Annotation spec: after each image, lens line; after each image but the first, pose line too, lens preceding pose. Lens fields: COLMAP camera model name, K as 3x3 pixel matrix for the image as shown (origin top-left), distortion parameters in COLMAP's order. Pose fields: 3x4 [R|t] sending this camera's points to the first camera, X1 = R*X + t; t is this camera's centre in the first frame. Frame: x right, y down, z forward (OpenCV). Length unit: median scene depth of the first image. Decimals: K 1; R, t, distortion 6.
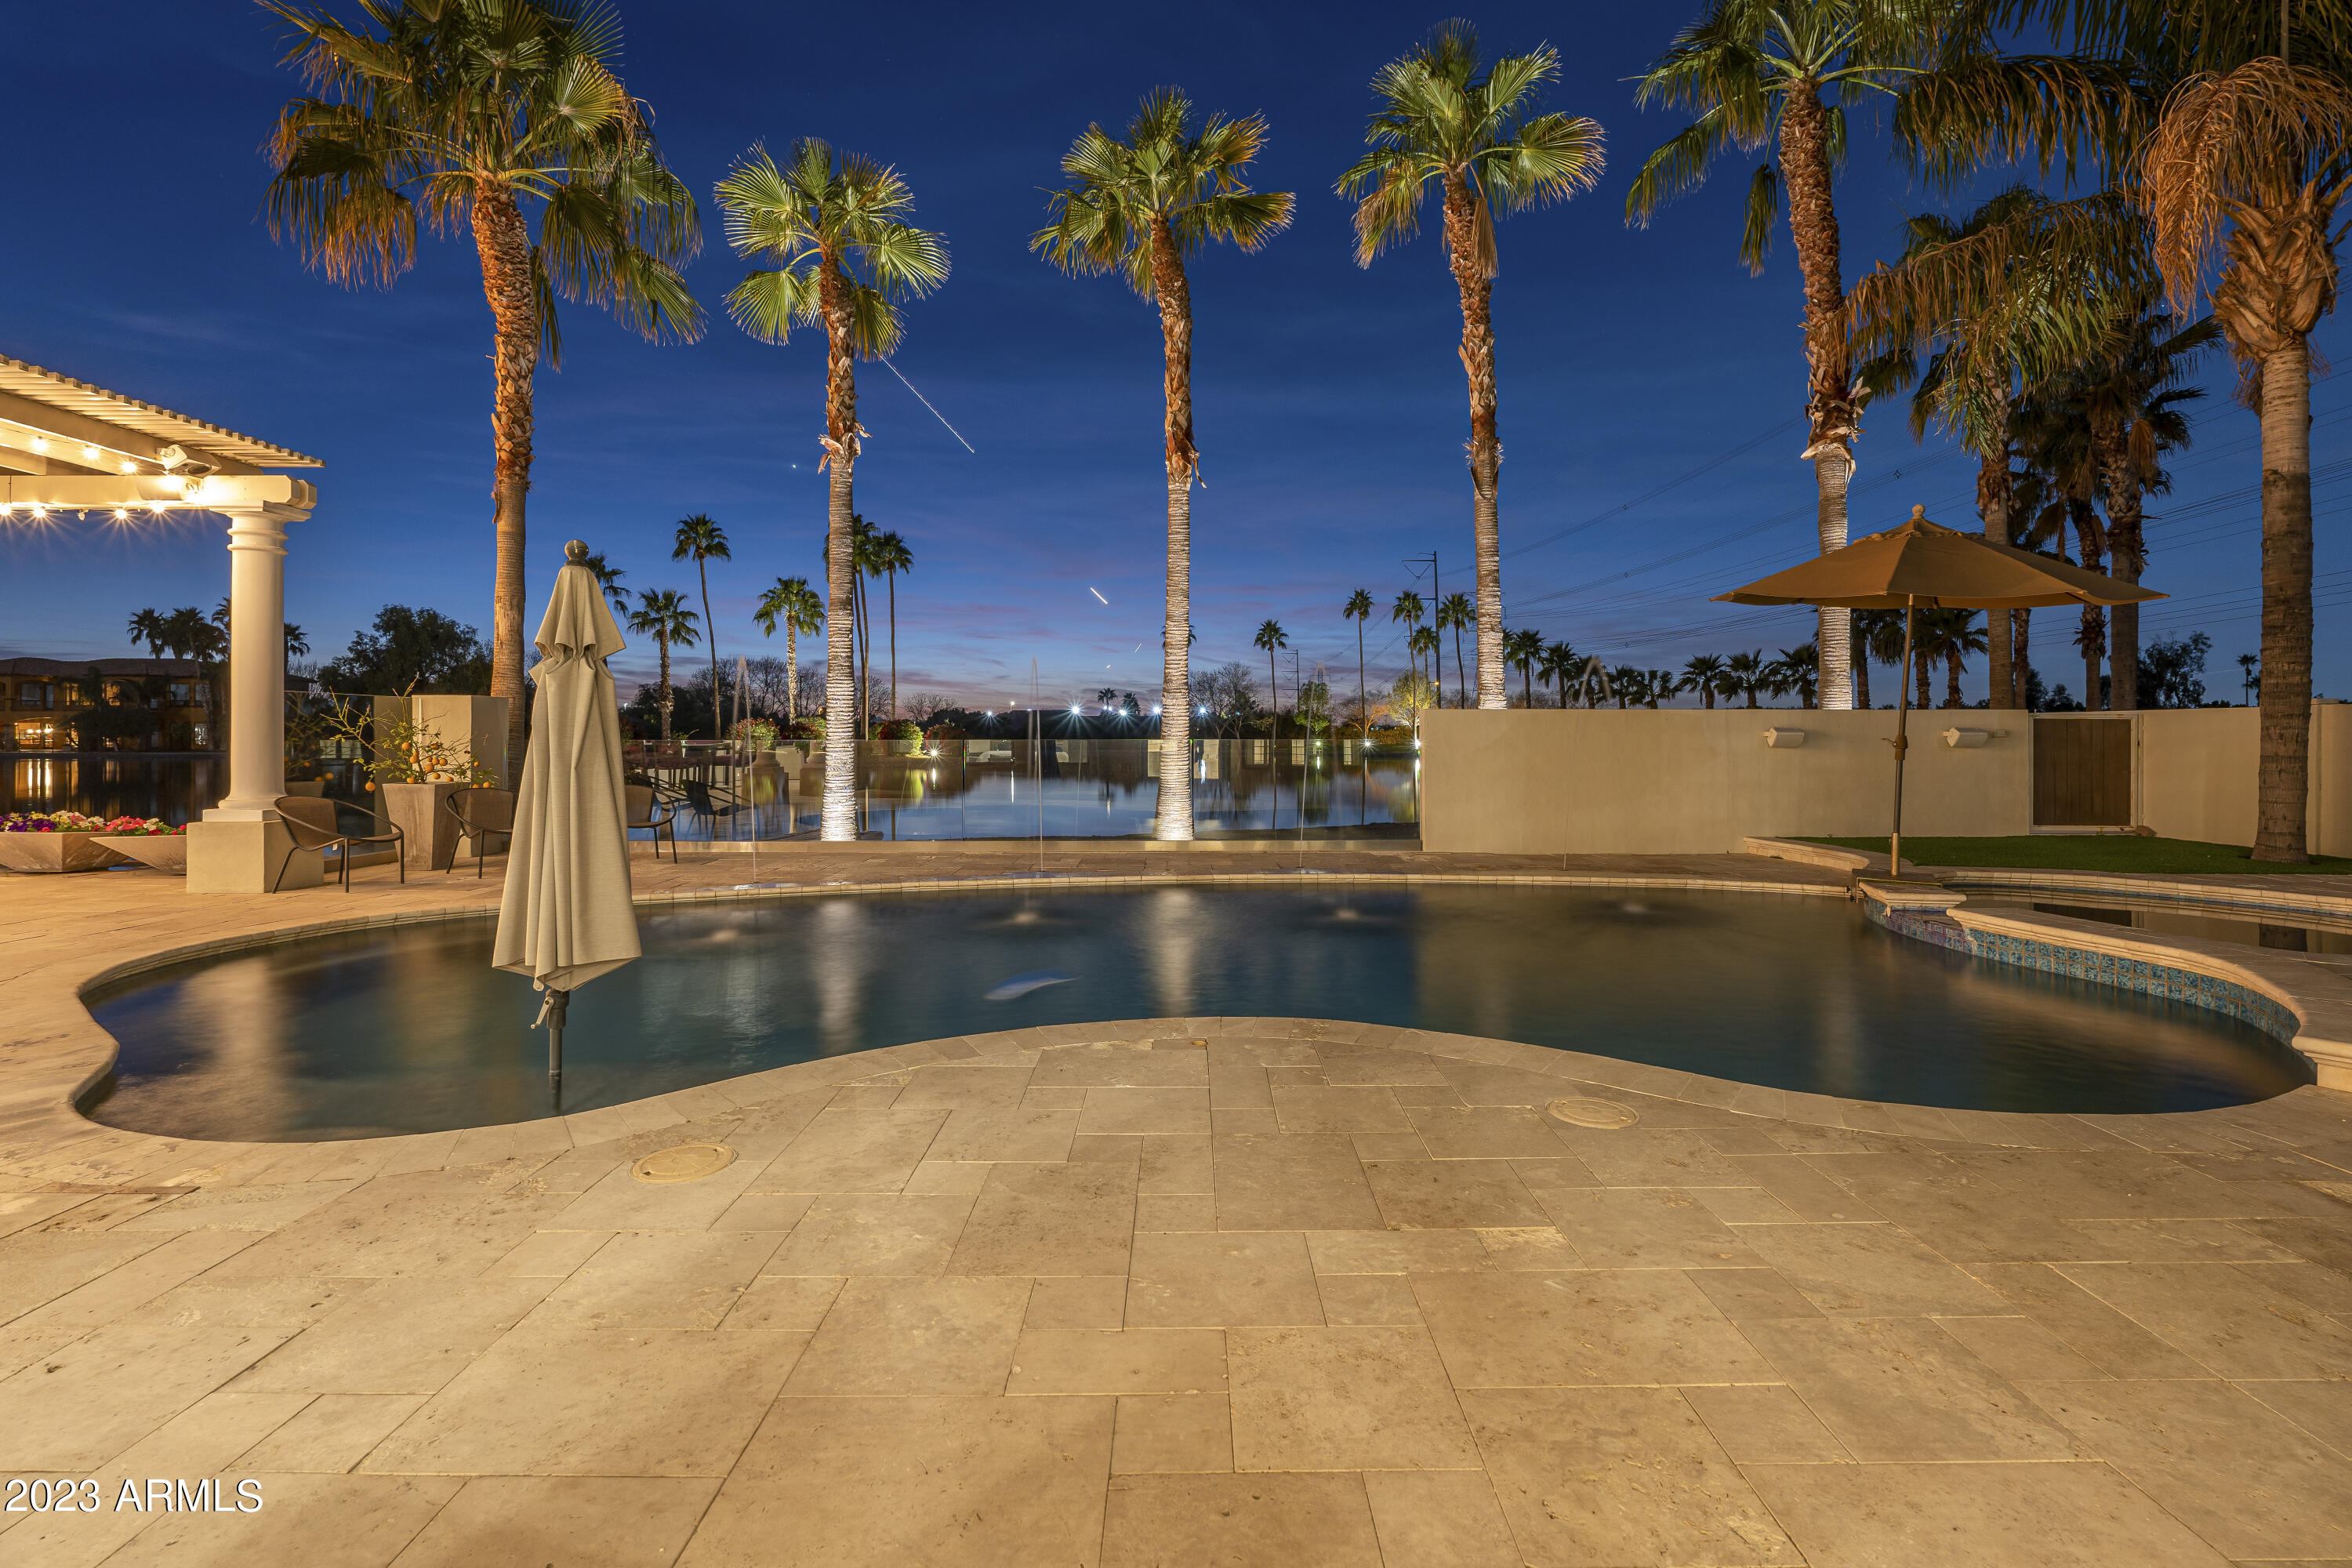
lens RADIAL K [[1013.0, 0, 1167.6], [0, 1013.0, 734.7], [0, 0, 1]] dist [0.003632, -0.003717]
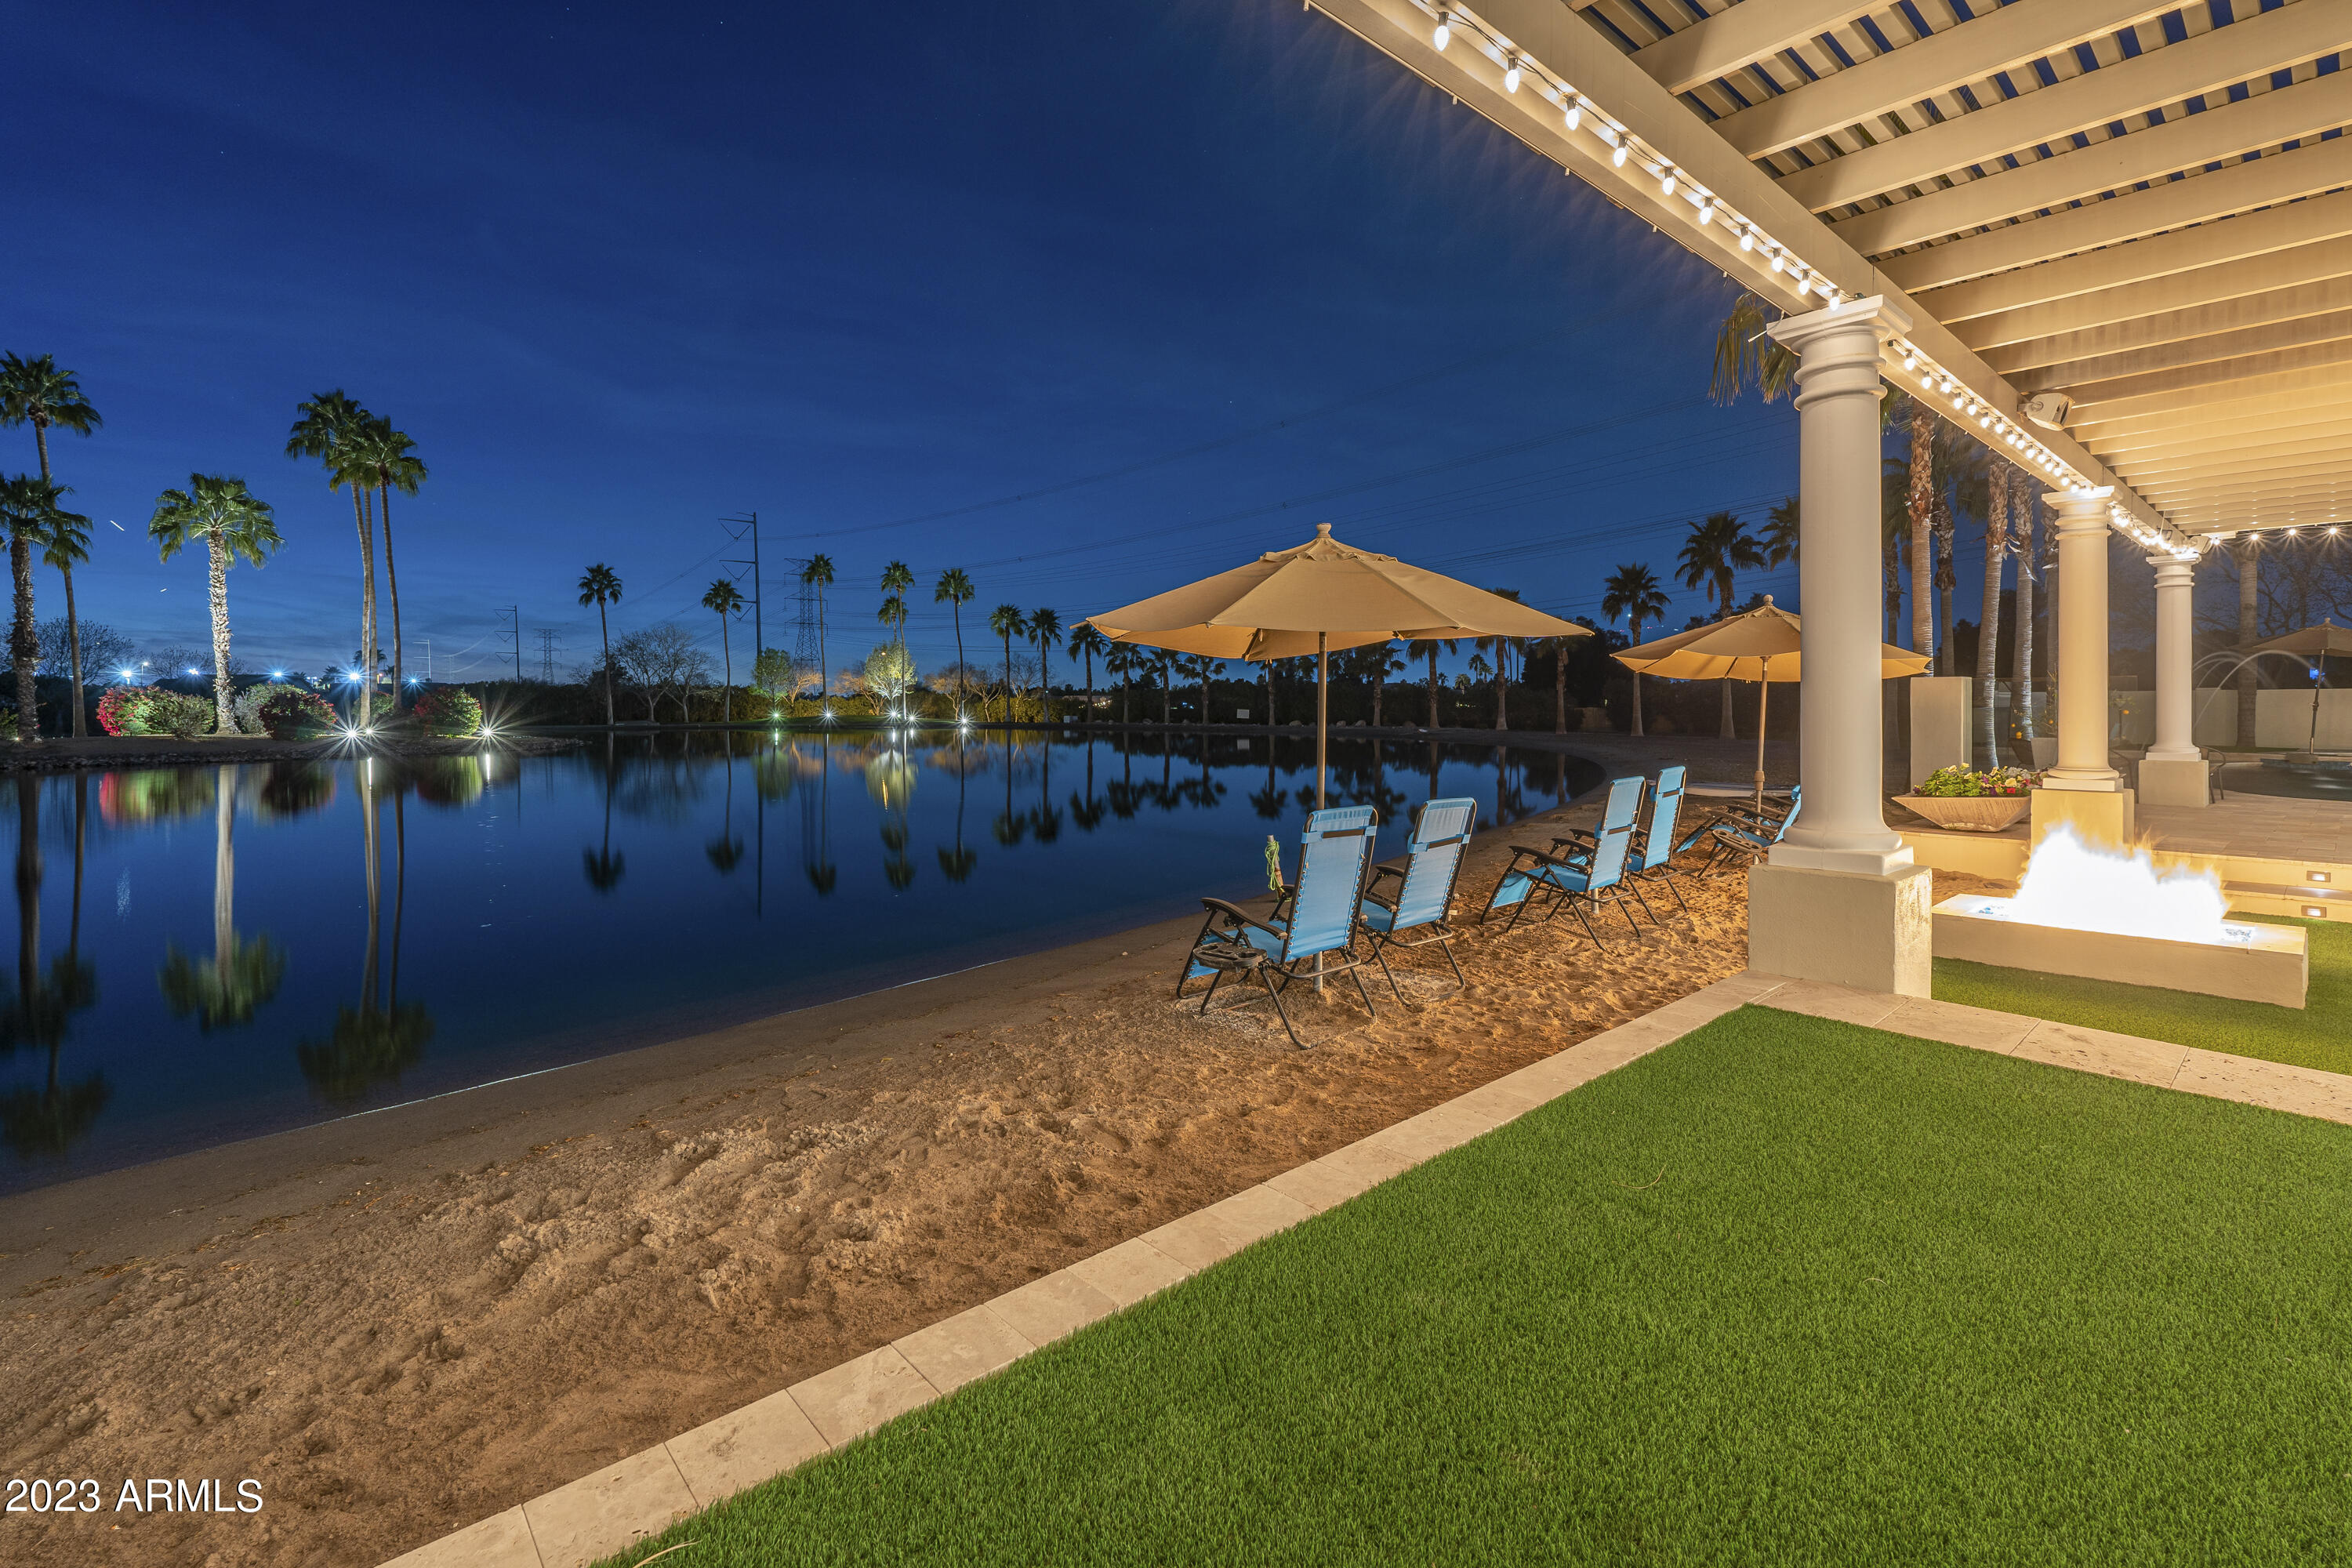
lens RADIAL K [[1013.0, 0, 1130.5], [0, 1013.0, 697.7], [0, 0, 1]] dist [0.003632, -0.003717]
pose [[0.755760, 0.000748, 0.654848, -0.363815], [0.003959, 0.999976, -0.005711, -0.002274], [-0.654836, 0.006908, 0.755739, 0.102398]]
